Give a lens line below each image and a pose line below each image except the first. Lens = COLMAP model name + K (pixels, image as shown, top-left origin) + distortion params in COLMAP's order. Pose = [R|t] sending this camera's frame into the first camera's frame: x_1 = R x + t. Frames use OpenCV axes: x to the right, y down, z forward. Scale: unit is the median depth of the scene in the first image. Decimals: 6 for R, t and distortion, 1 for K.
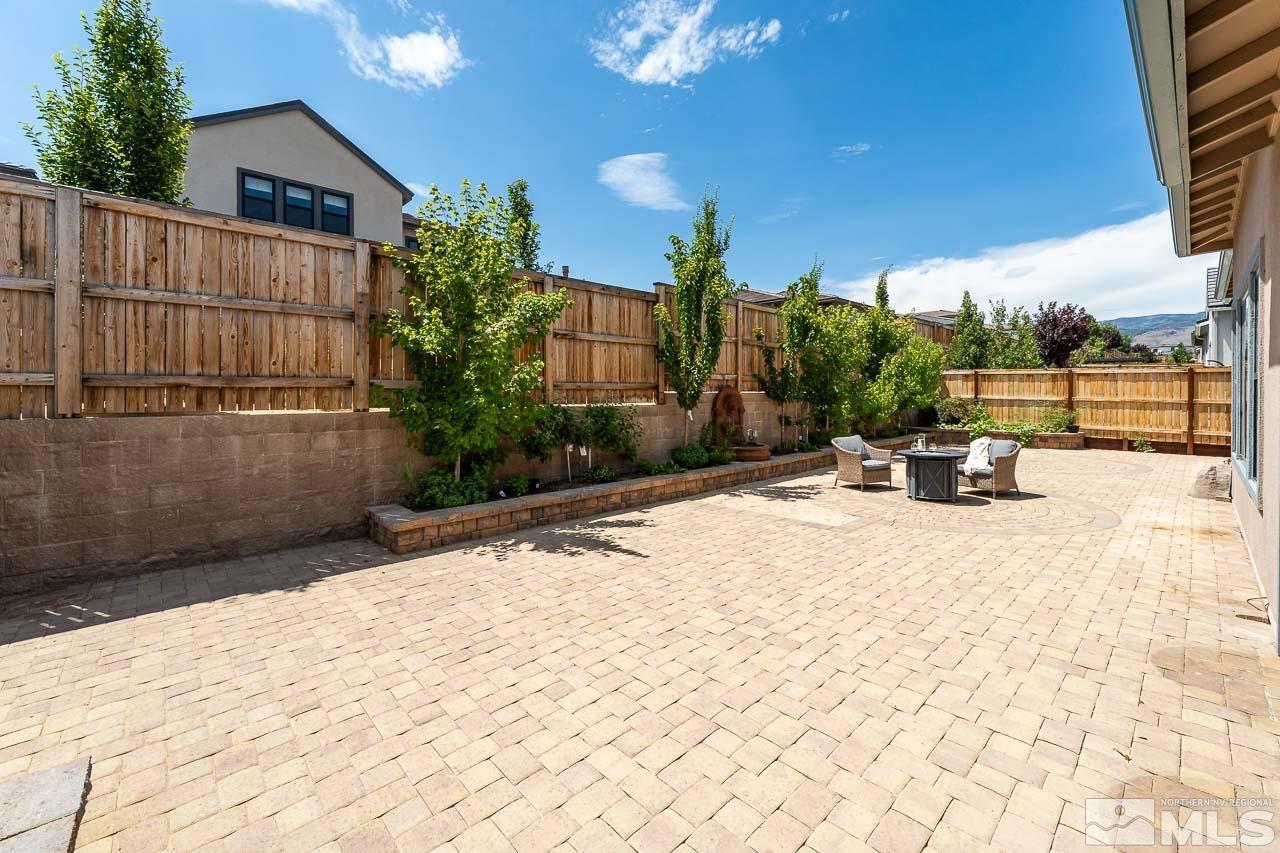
lens RADIAL K [[516.1, 0, 638.5], [0, 516.1, 411.5], [0, 0, 1]] dist [-0.001427, -0.000189]
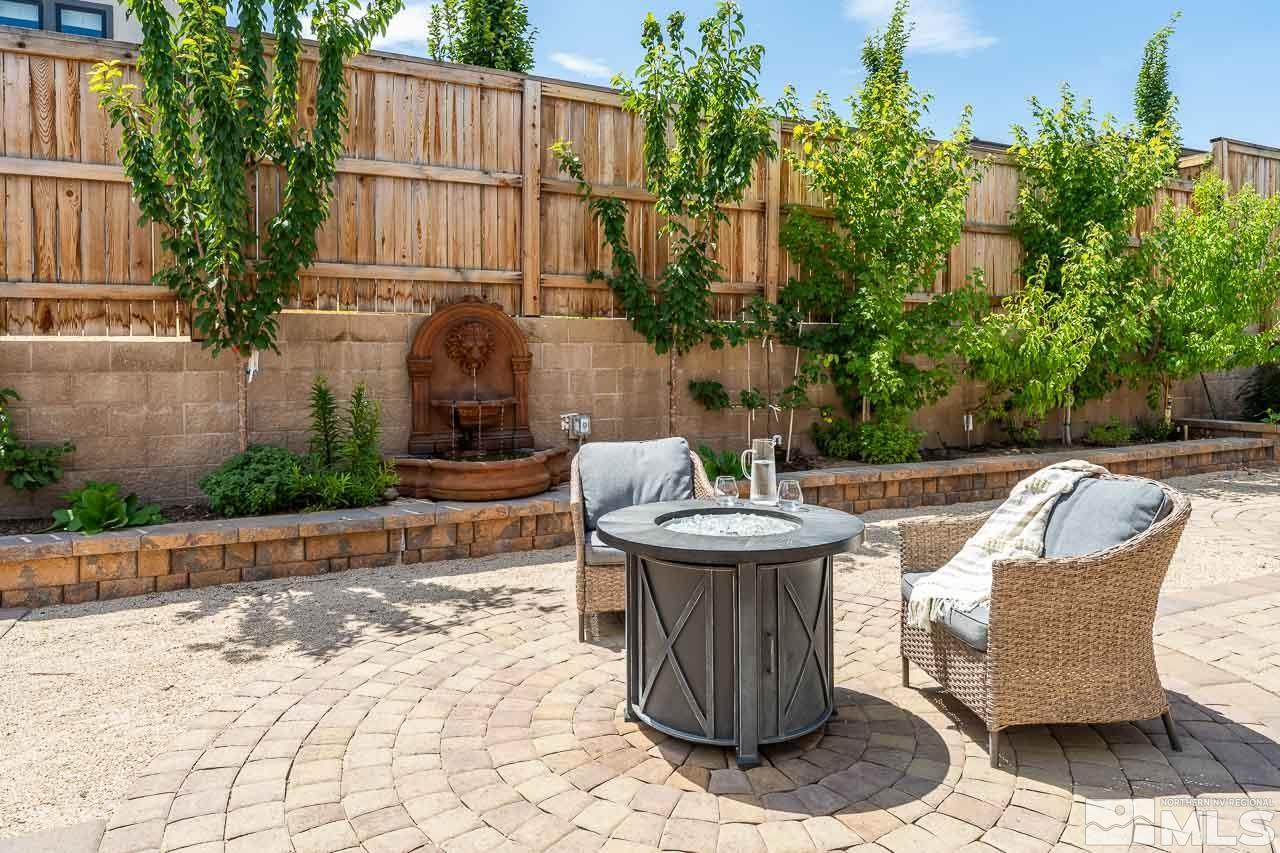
lens RADIAL K [[815.8, 0, 640.0], [0, 815.8, 426.5], [0, 0, 1]] dist [-0.005586, -0.001383]
pose [[0.961909, 0.057817, -0.267187, 0.450833], [-0.034912, 0.995357, 0.089697, -0.013180], [0.271132, -0.076952, 0.959461, 0.429073]]
